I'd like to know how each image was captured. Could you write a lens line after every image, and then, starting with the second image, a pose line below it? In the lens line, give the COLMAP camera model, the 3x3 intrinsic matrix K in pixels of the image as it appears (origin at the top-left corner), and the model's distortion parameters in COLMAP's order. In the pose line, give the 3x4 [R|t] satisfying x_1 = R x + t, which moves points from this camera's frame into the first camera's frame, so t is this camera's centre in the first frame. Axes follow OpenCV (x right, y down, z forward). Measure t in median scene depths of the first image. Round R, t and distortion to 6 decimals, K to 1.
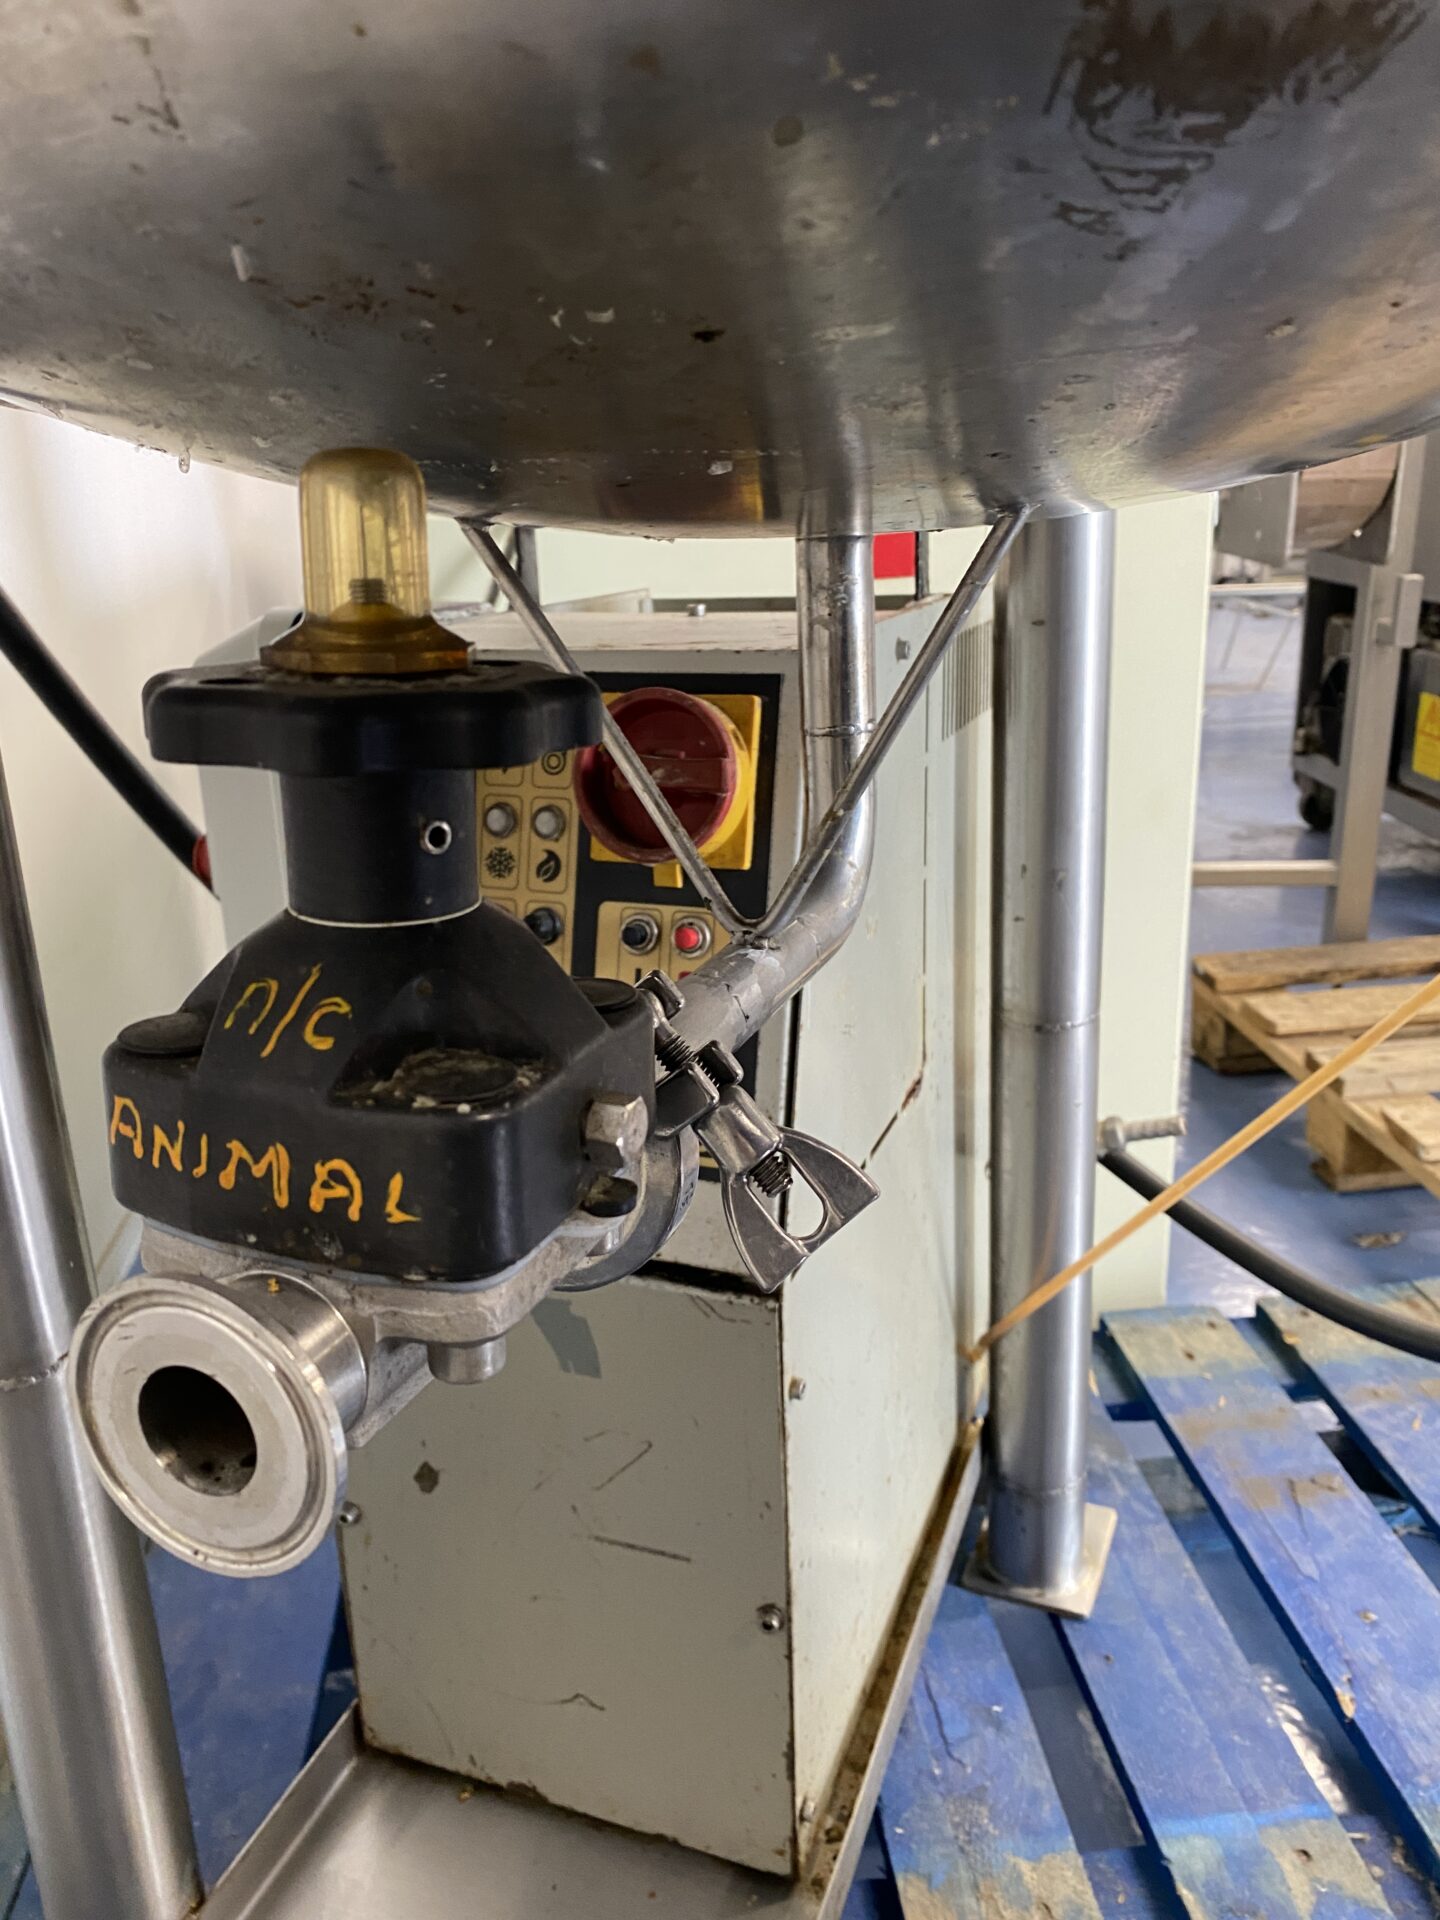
lens RADIAL K [[1443.6, 0, 703.5], [0, 1443.6, 951.1], [0, 0, 1]] dist [0.015898, -0.030012]
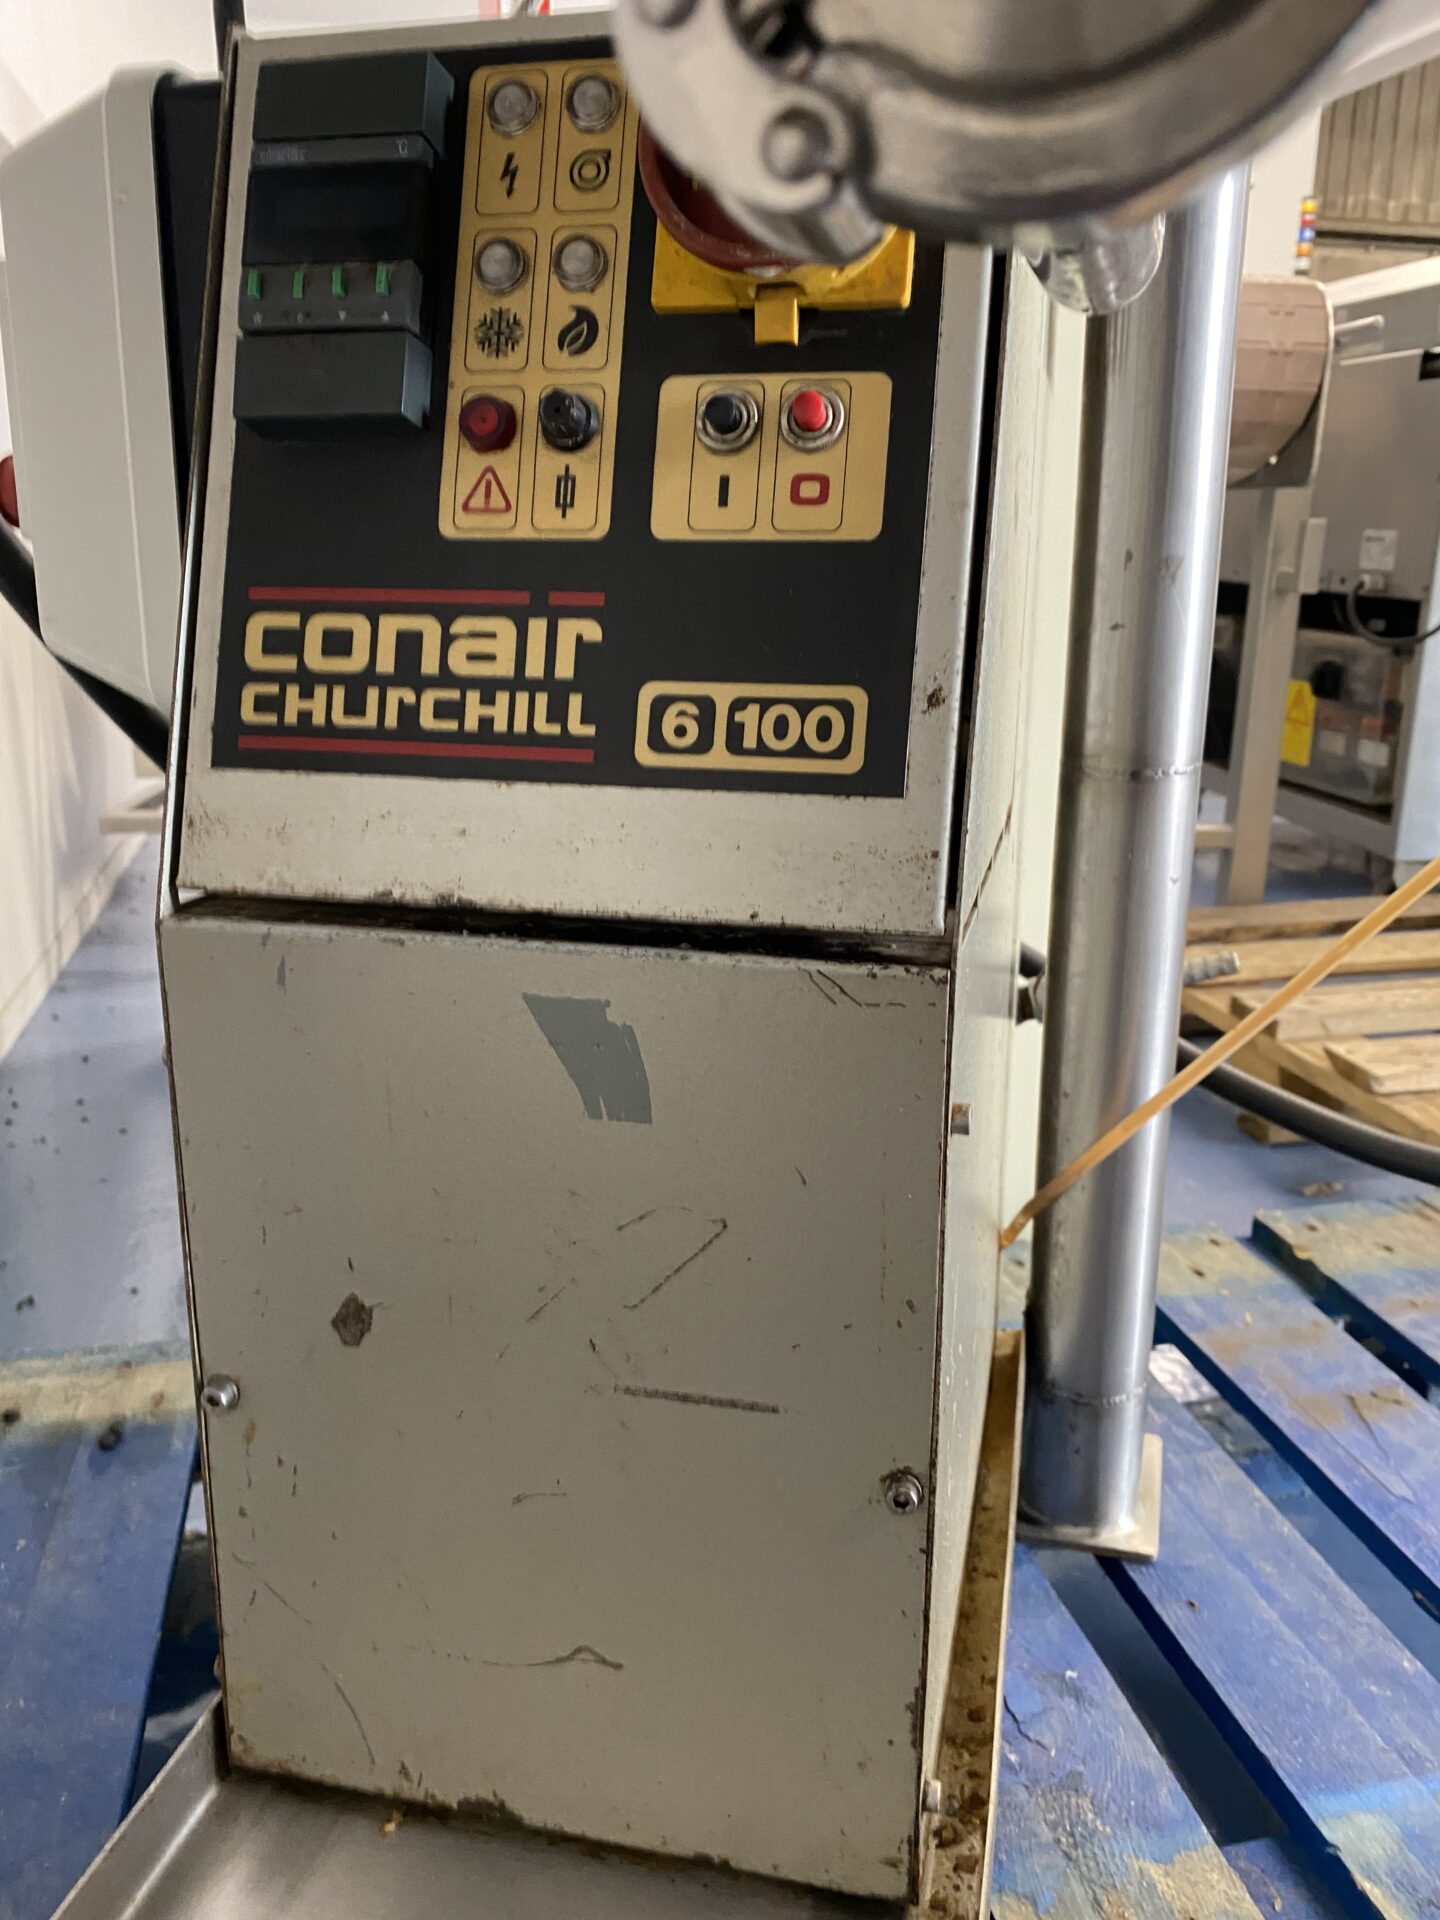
lens RADIAL K [[1443.6, 0, 732.3], [0, 1443.6, 953.1], [0, 0, 1]] dist [0.015898, -0.030012]
pose [[0.988693, 0.009873, 0.149628, -0.098412], [-0.003153, 0.998978, -0.045084, 0.184760], [-0.149920, 0.044102, 0.987714, 0.263084]]
